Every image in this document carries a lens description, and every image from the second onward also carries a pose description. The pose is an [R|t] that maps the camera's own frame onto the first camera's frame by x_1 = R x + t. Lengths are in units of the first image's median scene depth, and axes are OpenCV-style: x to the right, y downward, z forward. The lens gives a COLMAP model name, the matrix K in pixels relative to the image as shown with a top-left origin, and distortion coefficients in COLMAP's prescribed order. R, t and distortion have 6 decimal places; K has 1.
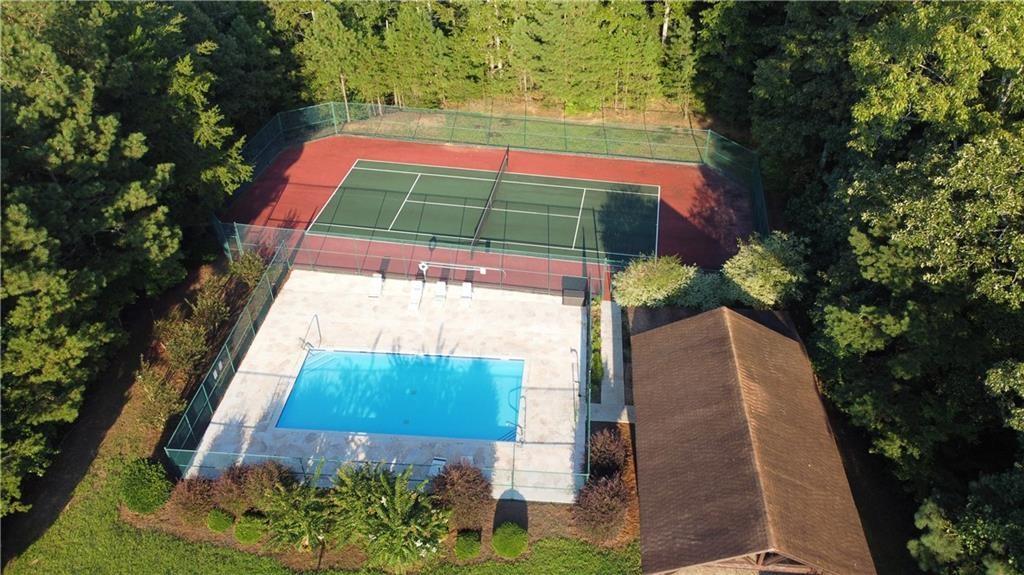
lens RADIAL K [[774.6, 0, 512.0], [0, 774.6, 287.5], [0, 0, 1]] dist [-0.003015, -0.003050]
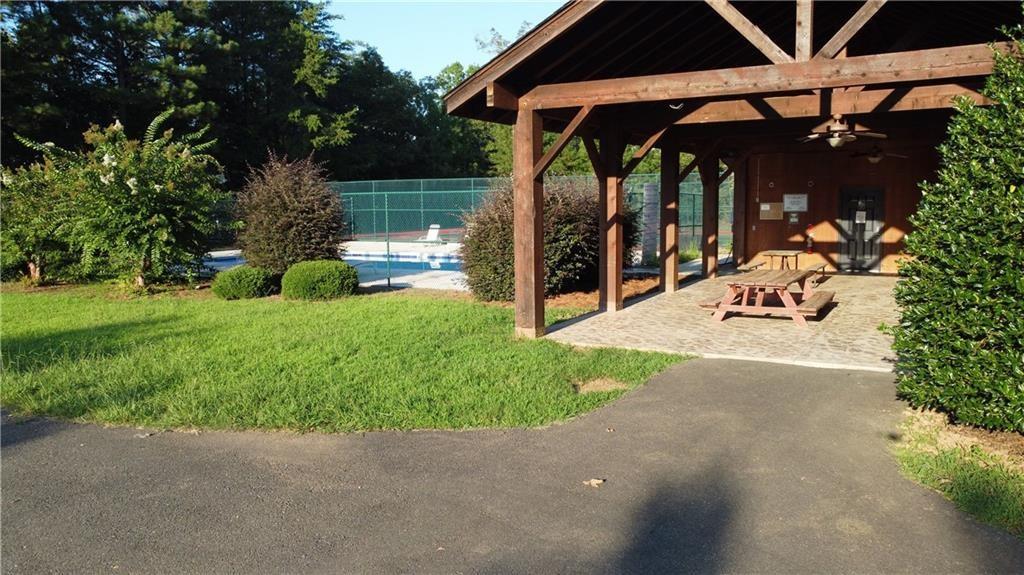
lens RADIAL K [[774.6, 0, 512.0], [0, 774.6, 287.5], [0, 0, 1]] dist [-0.003015, -0.003050]
pose [[0.908859, 0.042786, -0.414903, 0.230315], [-0.248243, 0.854855, -0.455629, 0.396800], [0.335187, 0.517100, 0.787564, 0.516112]]
